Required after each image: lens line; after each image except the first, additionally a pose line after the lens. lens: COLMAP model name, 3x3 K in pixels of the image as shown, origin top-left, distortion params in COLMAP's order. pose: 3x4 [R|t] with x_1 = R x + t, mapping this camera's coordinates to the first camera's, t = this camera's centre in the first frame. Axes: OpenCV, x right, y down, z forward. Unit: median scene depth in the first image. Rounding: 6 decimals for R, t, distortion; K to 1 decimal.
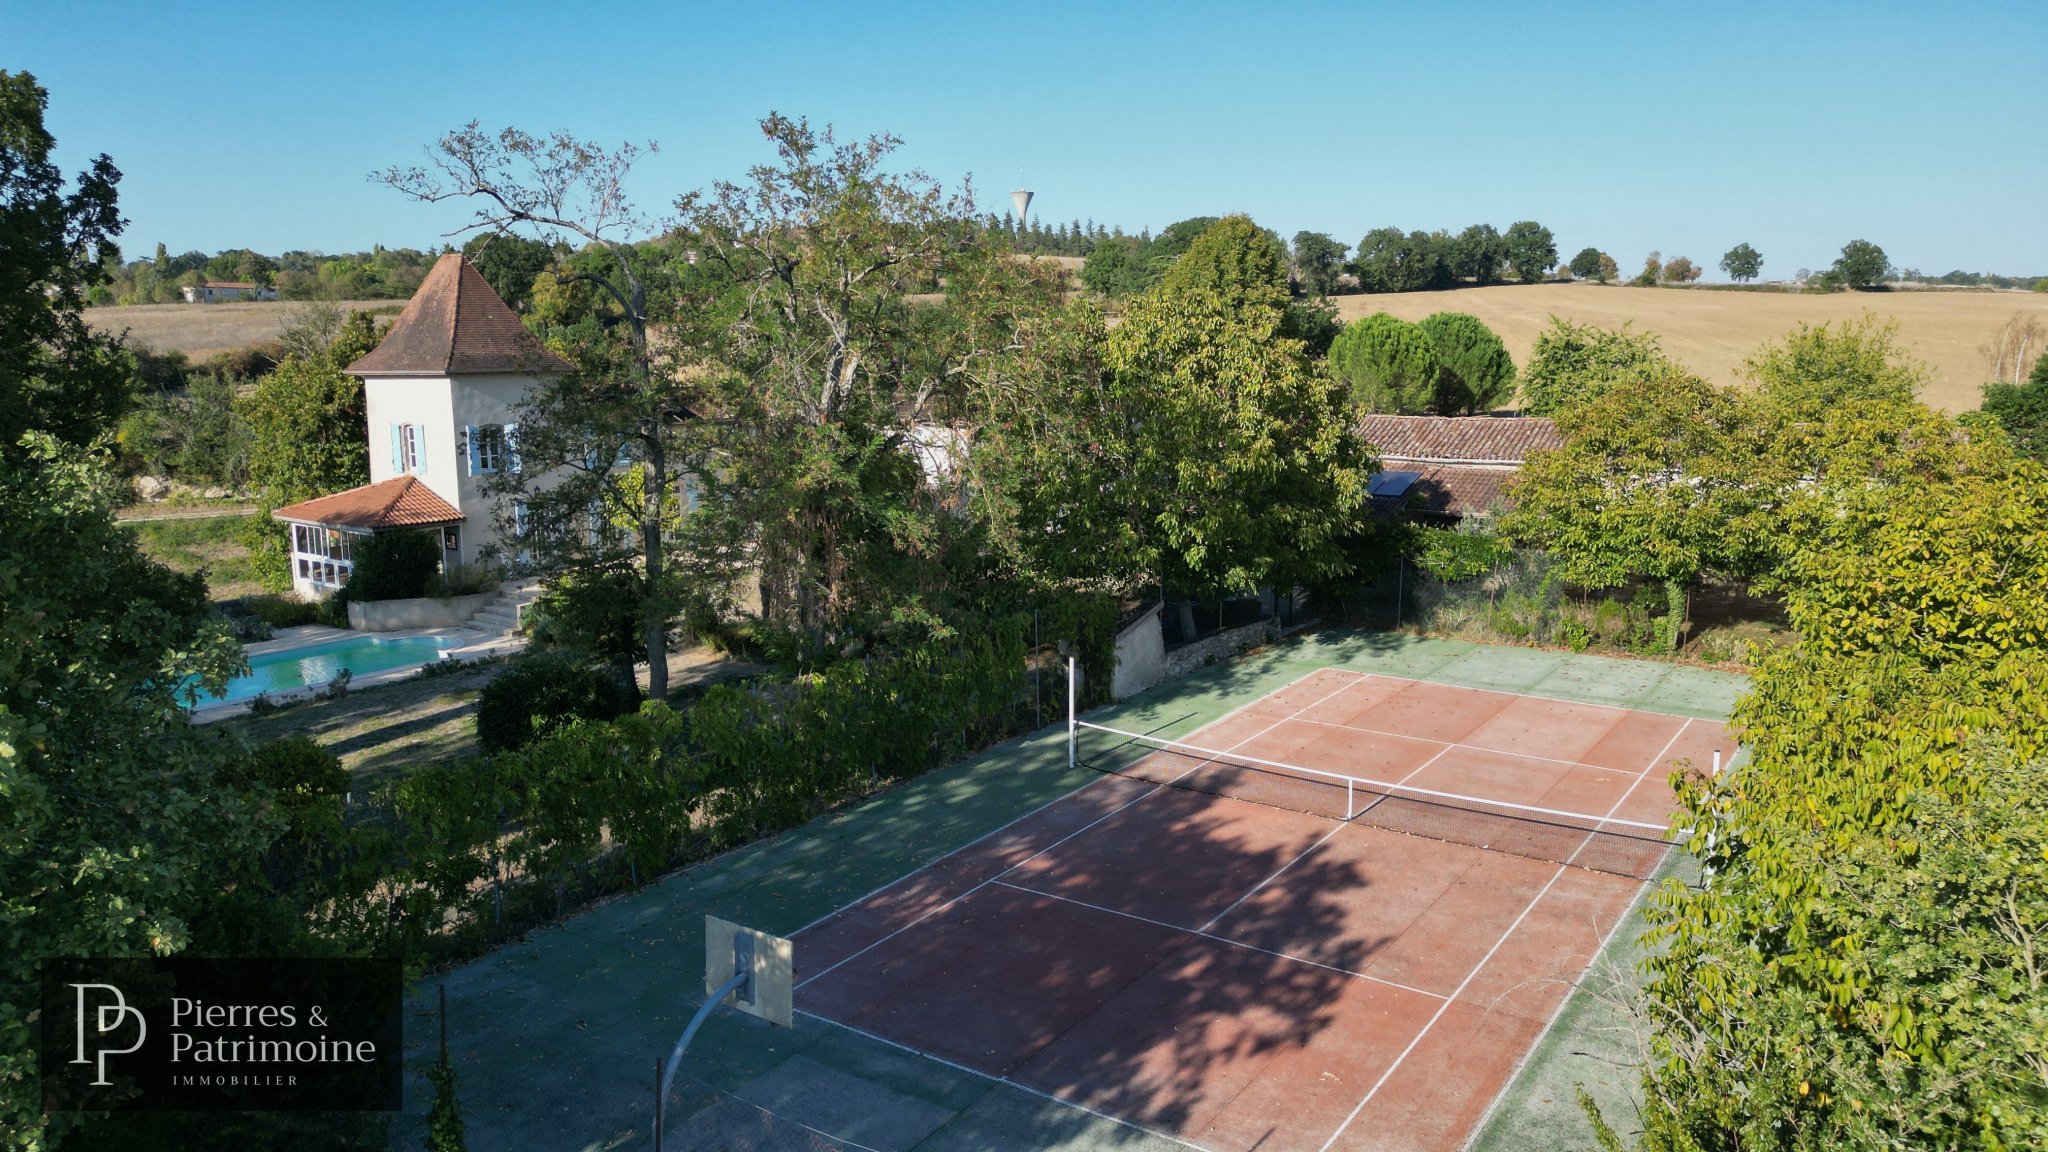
lens RADIAL K [[1438.1, 0, 1020.7], [0, 1438.1, 574.2], [0, 0, 1]] dist [0.041638, -0.000794]
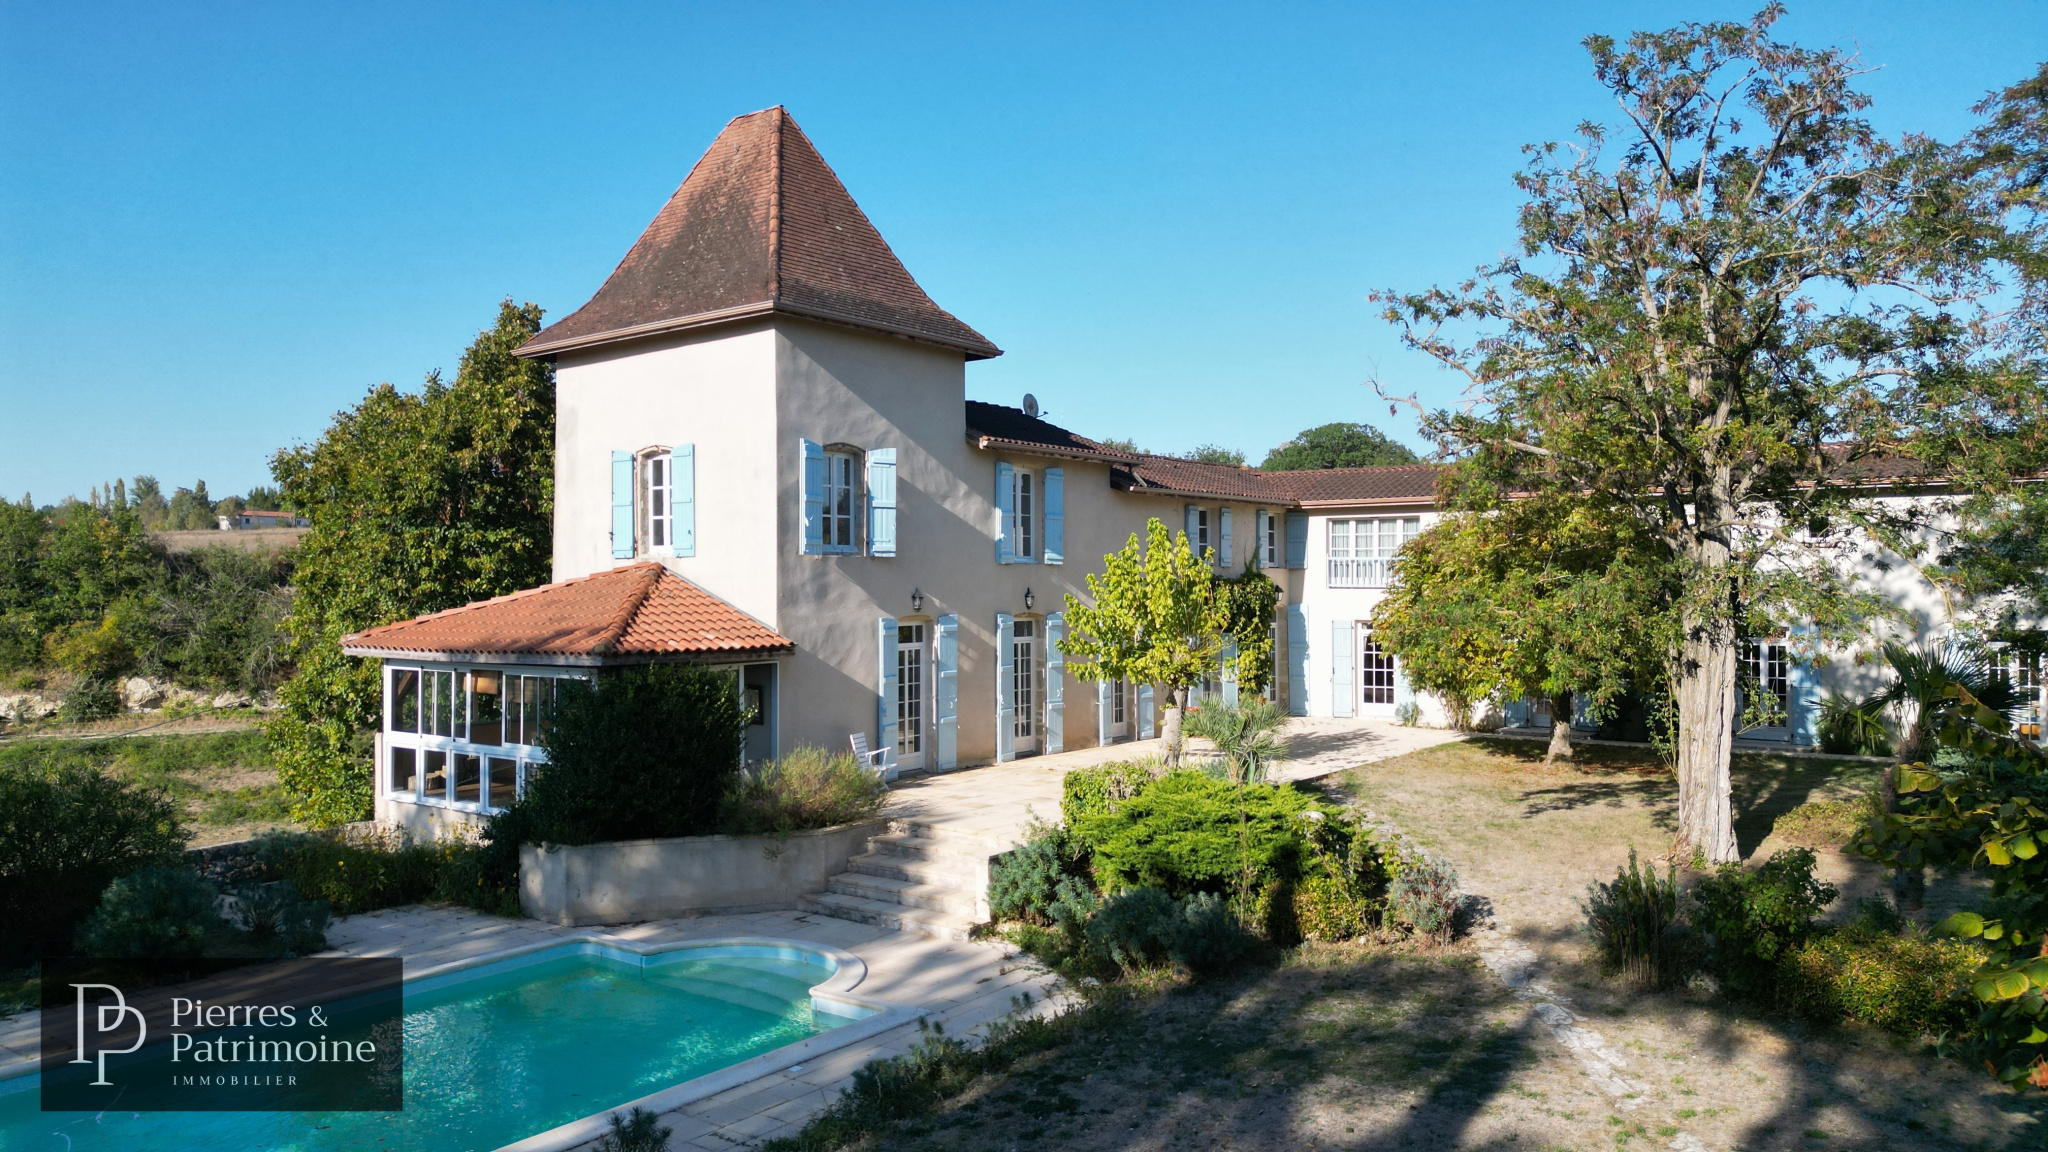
lens RADIAL K [[1438.1, 0, 1028.1], [0, 1438.1, 579.9], [0, 0, 1]] dist [0.041638, -0.000794]
pose [[0.999977, 0.002316, -0.006440, -0.275000], [-0.003361, 0.985899, -0.167310, 0.011251], [0.005962, 0.167328, 0.985883, 0.509861]]
